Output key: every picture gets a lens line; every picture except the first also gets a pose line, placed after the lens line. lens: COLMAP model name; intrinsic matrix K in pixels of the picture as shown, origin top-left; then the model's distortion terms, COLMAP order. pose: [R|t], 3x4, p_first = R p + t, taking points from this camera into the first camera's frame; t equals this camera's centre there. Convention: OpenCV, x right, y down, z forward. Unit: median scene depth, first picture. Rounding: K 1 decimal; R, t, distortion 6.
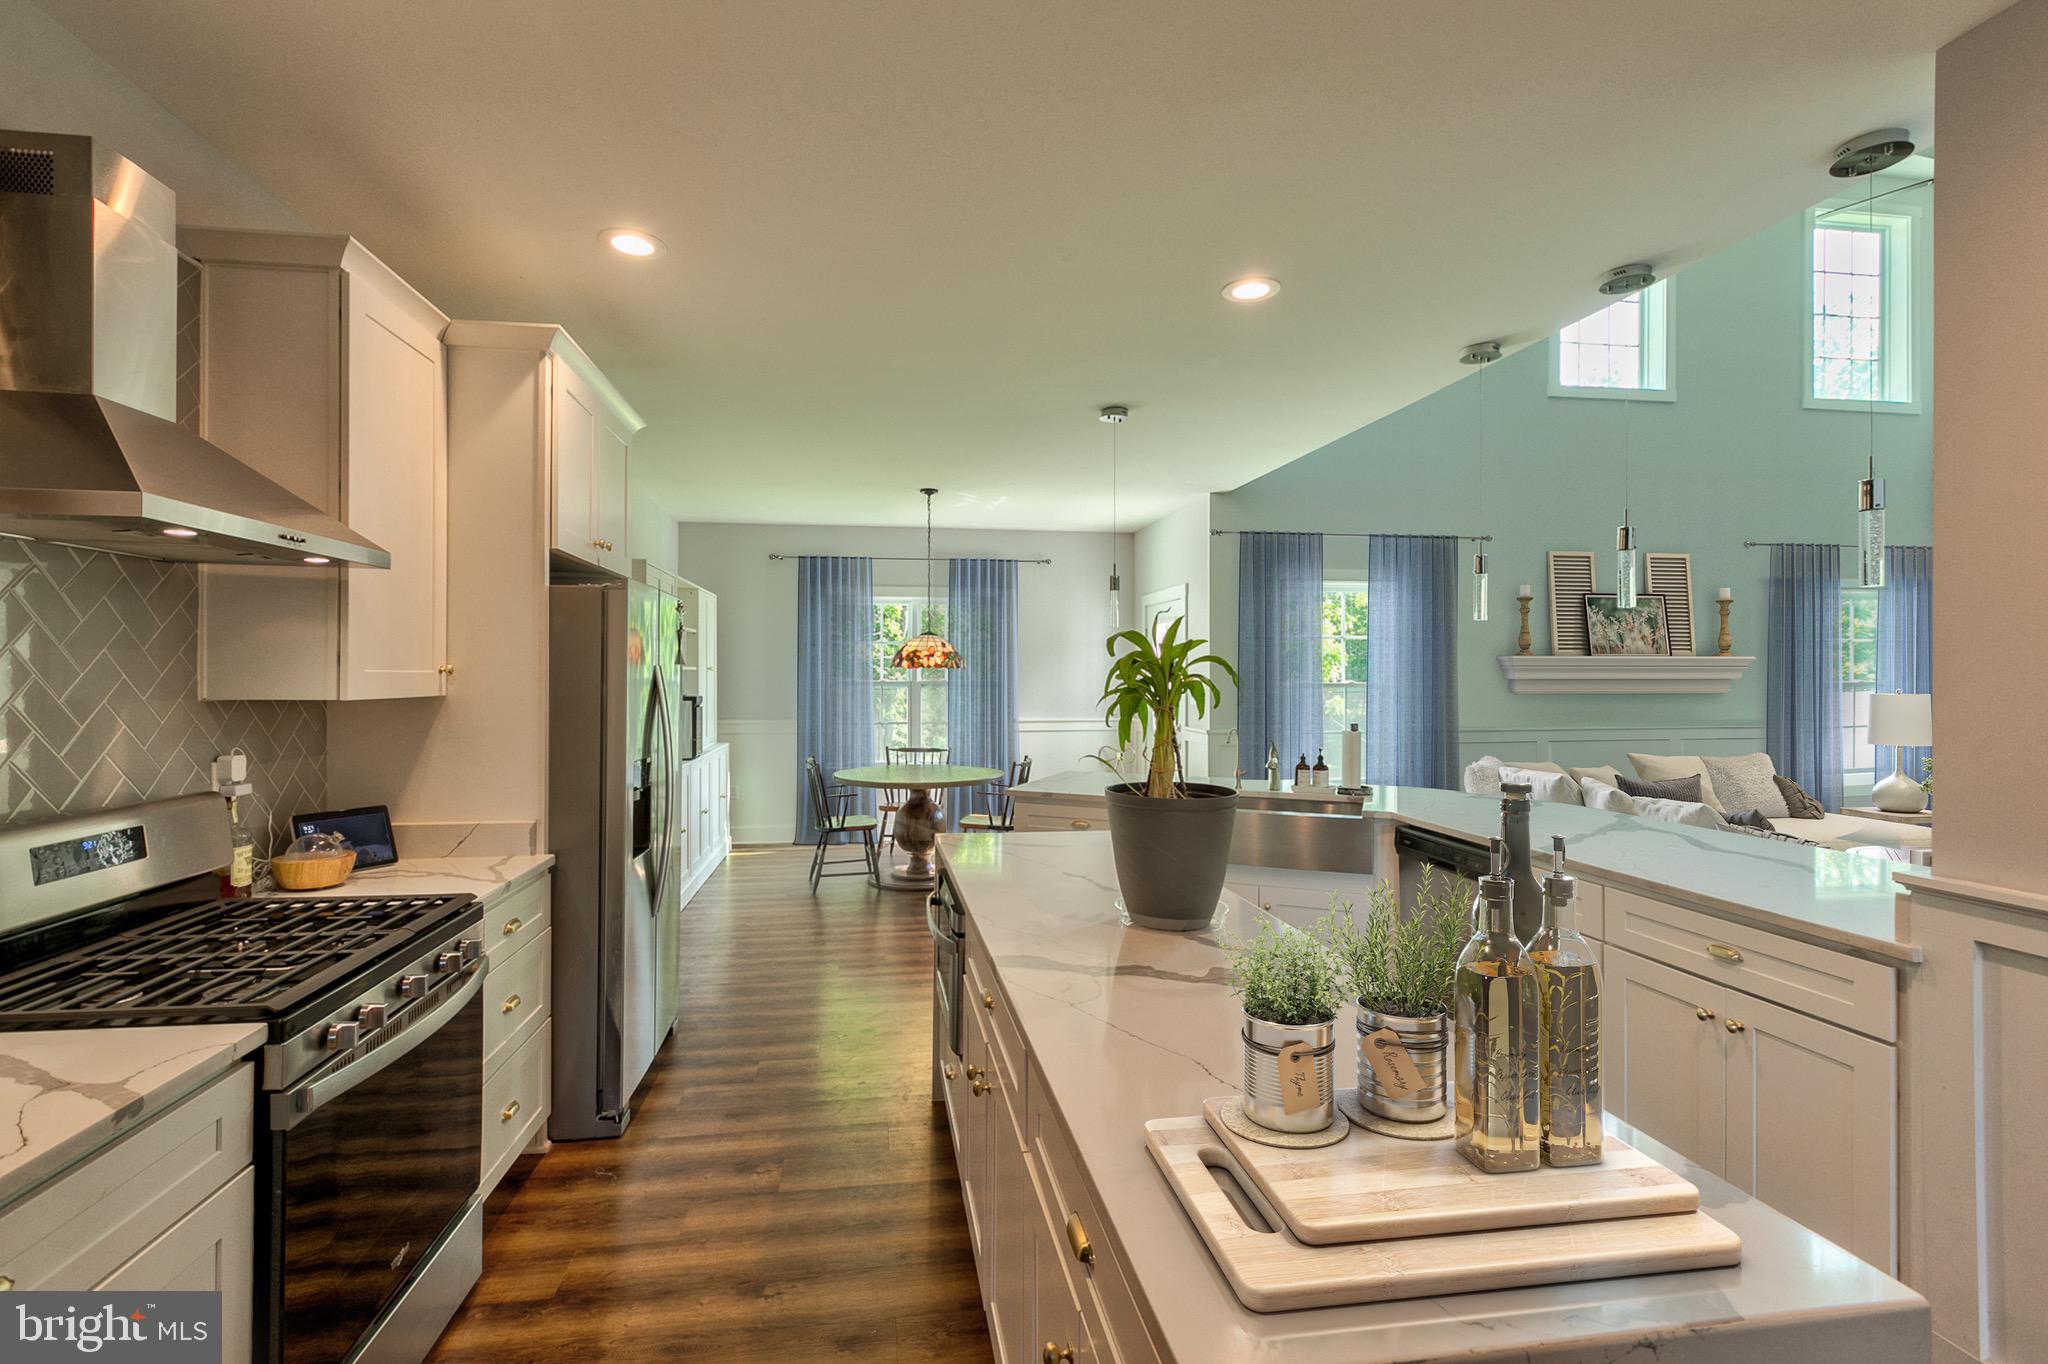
lens RADIAL K [[925.1, 0, 972.4], [0, 925.1, 668.9], [0, 0, 1]] dist [-0.000527, -0.000081]
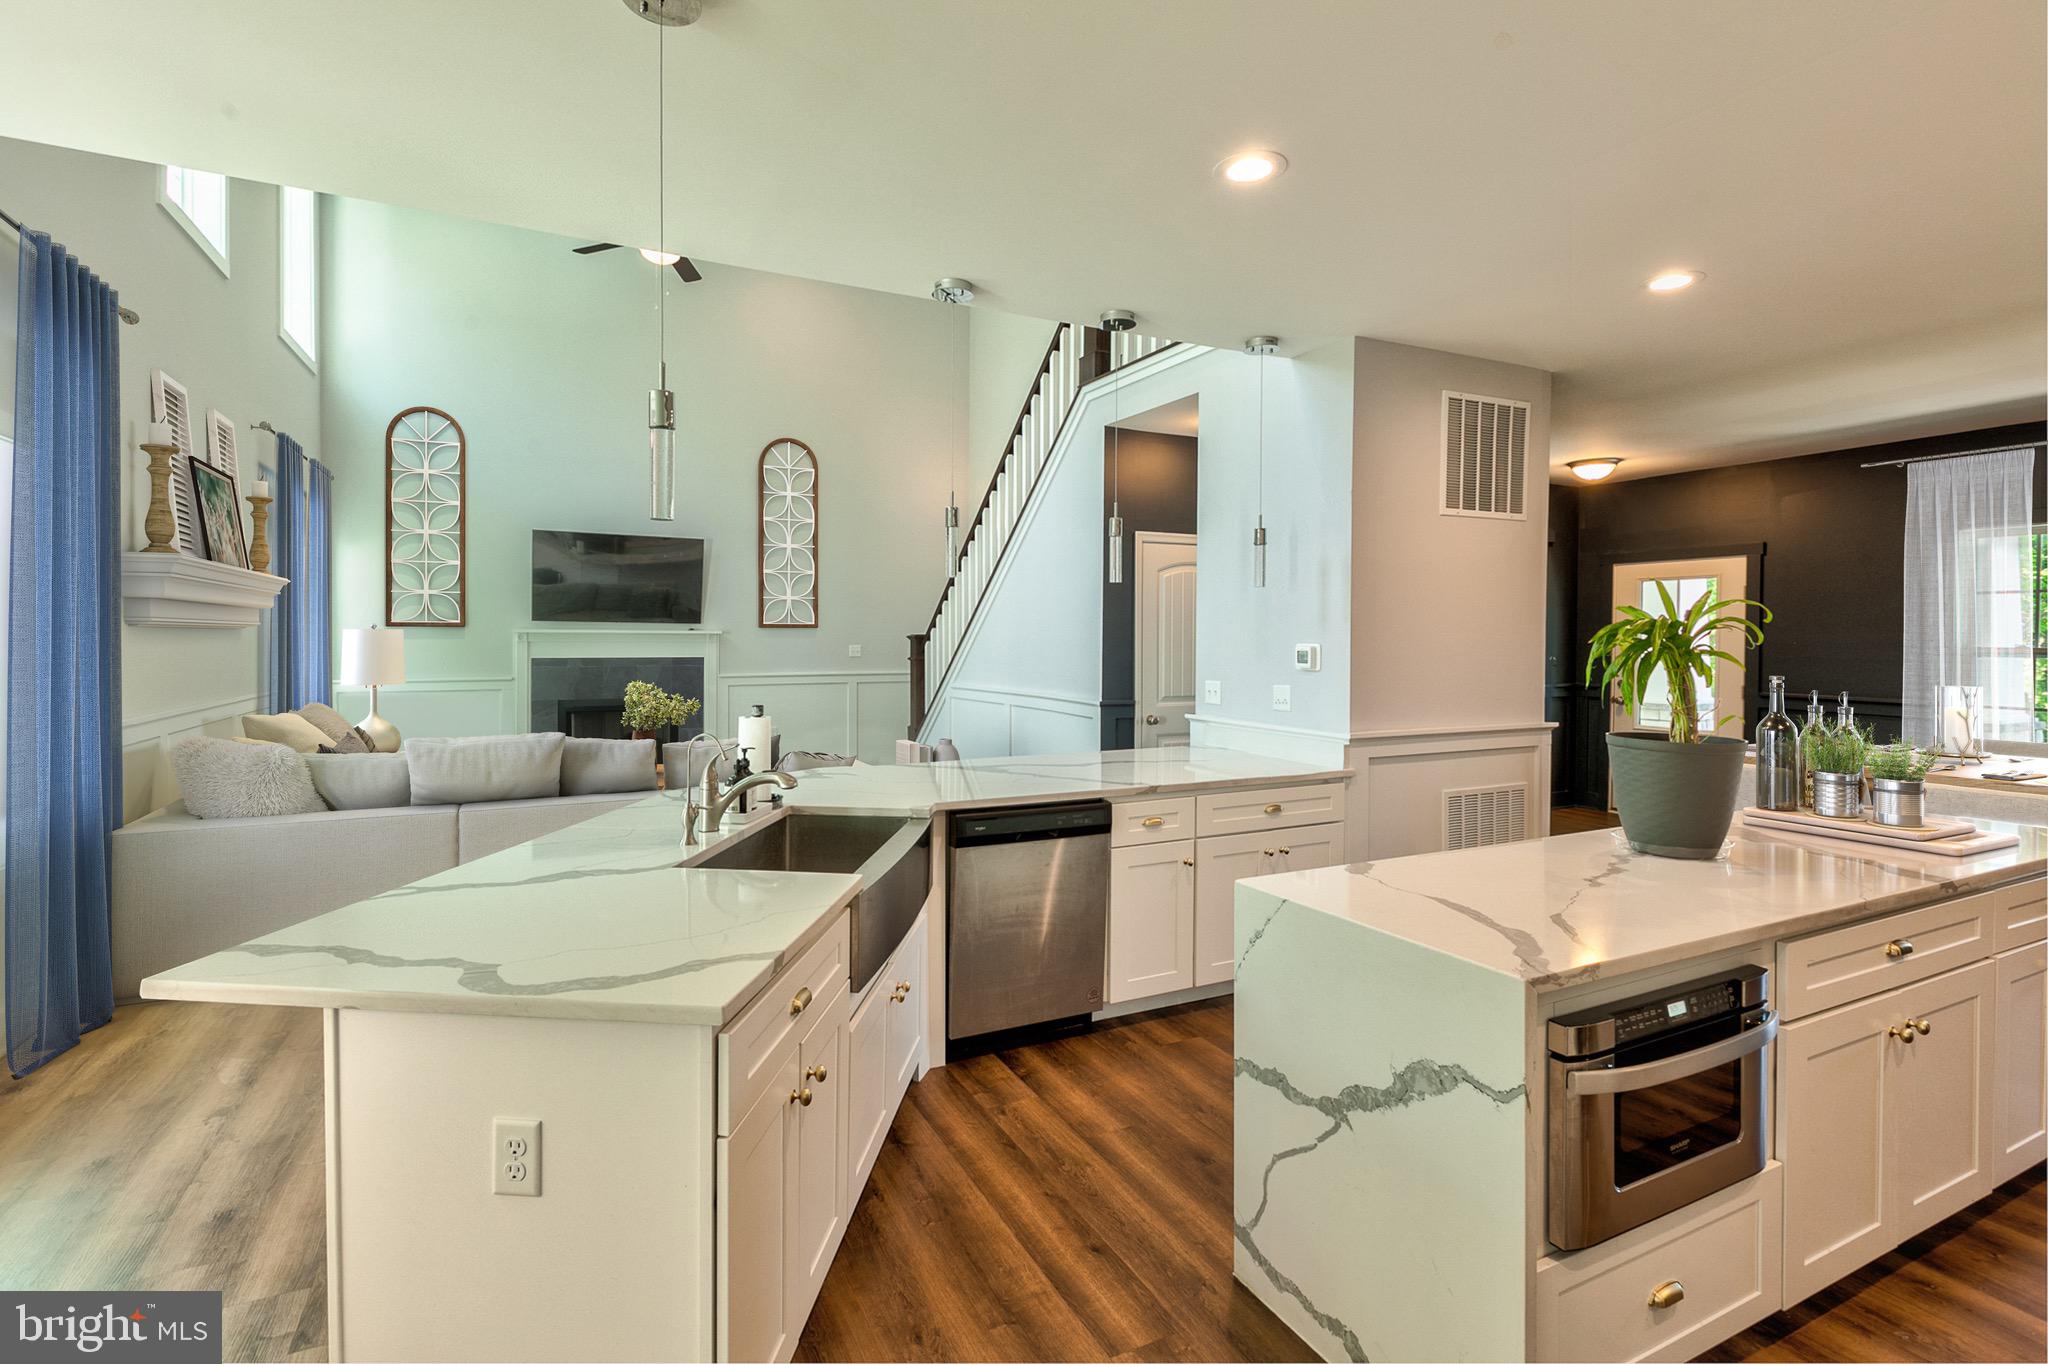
lens RADIAL K [[925.6, 0, 978.7], [0, 925.6, 653.4], [0, 0, 1]] dist [0.000041, 0.000126]
pose [[-0.303811, -0.013680, 0.952634, -0.448184], [-0.005301, 0.999906, 0.012669, 0.014492], [-0.952717, -0.001201, -0.303855, 1.572417]]
